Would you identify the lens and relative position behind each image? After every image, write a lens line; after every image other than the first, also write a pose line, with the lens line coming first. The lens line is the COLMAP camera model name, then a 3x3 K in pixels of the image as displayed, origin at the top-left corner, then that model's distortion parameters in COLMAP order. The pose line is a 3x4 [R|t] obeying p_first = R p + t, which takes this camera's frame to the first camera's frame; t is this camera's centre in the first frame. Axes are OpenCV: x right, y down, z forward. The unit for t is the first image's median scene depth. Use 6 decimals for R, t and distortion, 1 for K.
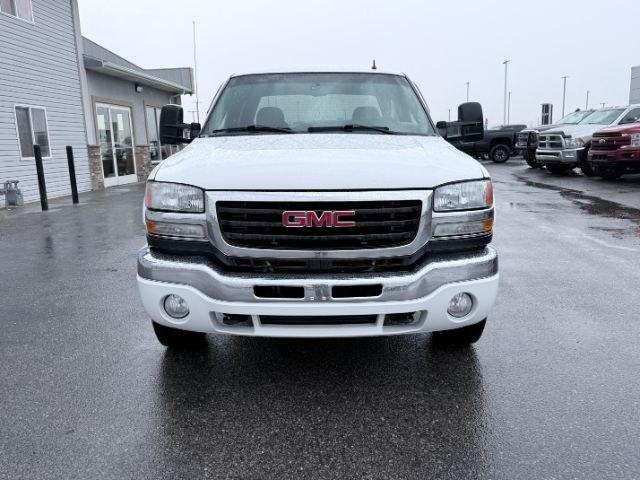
lens RADIAL K [[523.8, 0, 313.6], [0, 523.8, 237.4], [0, 0, 1]] dist [0.120240, -0.194315]
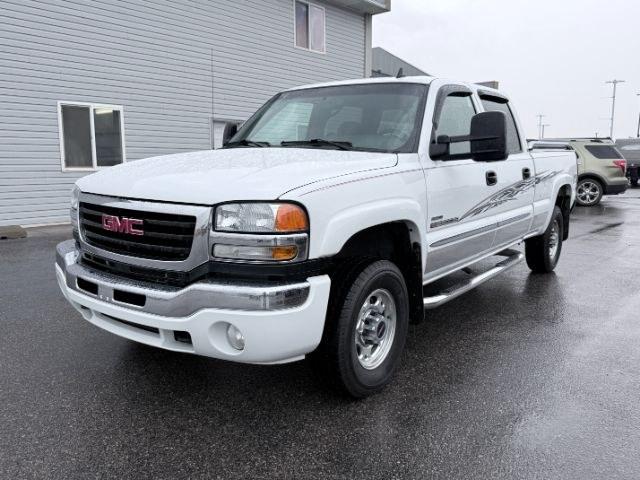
lens RADIAL K [[523.8, 0, 313.6], [0, 523.8, 237.4], [0, 0, 1]] dist [0.120240, -0.194315]
pose [[0.799342, 0.113259, -0.590106, 0.940873], [-0.130032, 0.991409, 0.014142, -0.073909], [0.586639, 0.065428, 0.807202, 0.352604]]
